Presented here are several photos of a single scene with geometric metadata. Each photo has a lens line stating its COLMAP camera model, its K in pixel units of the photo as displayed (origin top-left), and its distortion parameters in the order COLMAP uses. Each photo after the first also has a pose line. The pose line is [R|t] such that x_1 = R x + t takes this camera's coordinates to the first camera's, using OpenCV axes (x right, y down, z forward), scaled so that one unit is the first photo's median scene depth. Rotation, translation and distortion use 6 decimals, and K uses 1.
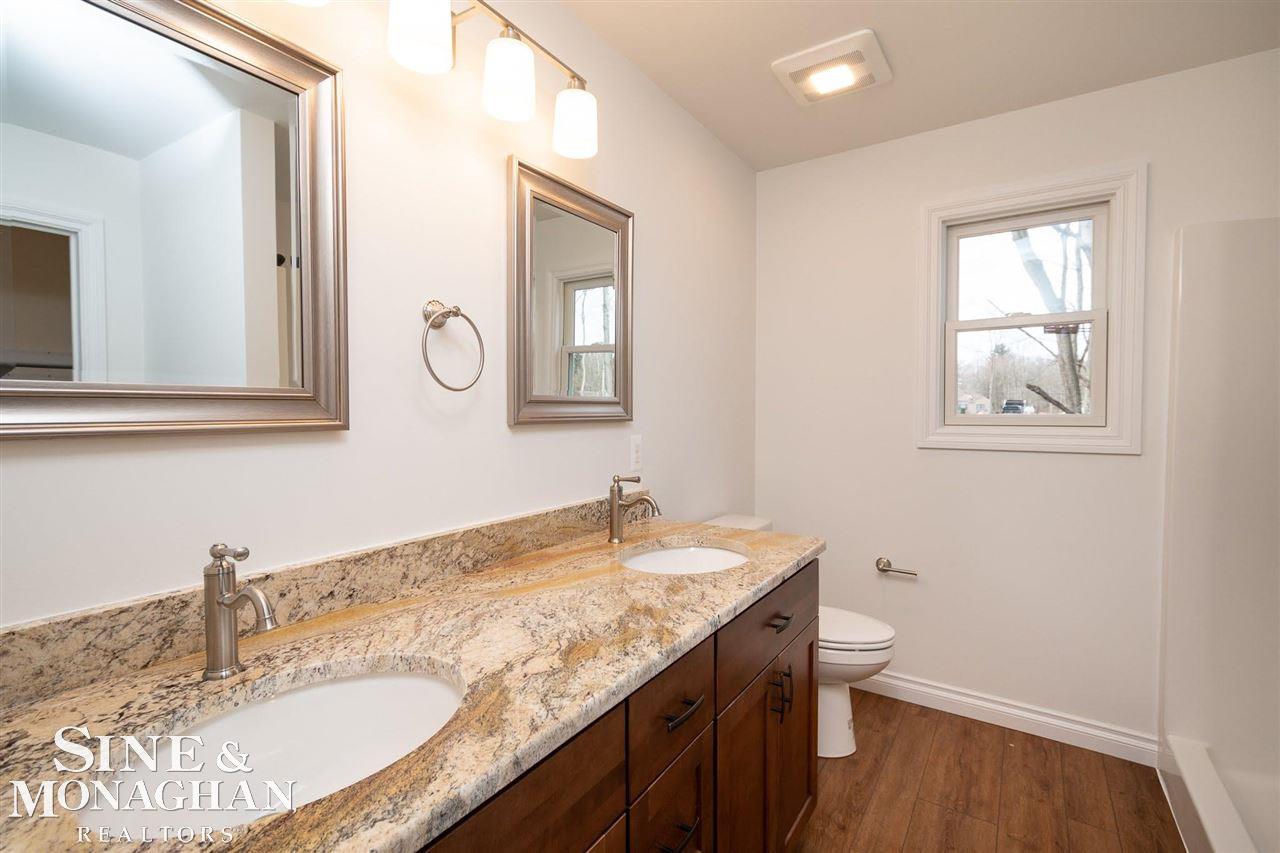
lens RADIAL K [[570.6, 0, 649.2], [0, 570.6, 425.5], [0, 0, 1]] dist [0.013900, -0.006853]
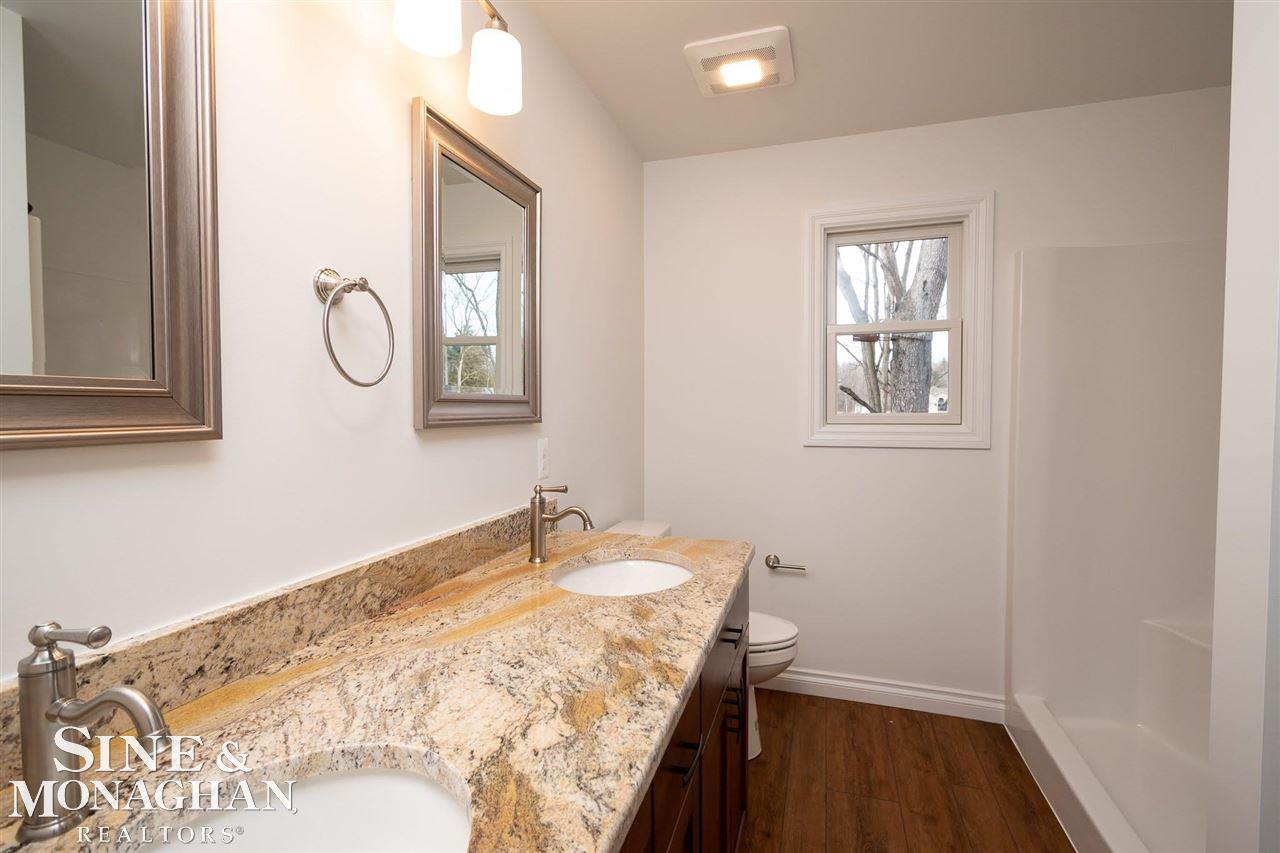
lens RADIAL K [[575.2, 0, 621.1], [0, 575.2, 426.0], [0, 0, 1]] dist [0.013770, -0.006644]
pose [[0.962348, -0.009599, 0.271649, -0.173617], [0.009278, 0.999954, 0.002464, -0.004156], [-0.271660, 0.000149, 0.962393, 0.118733]]
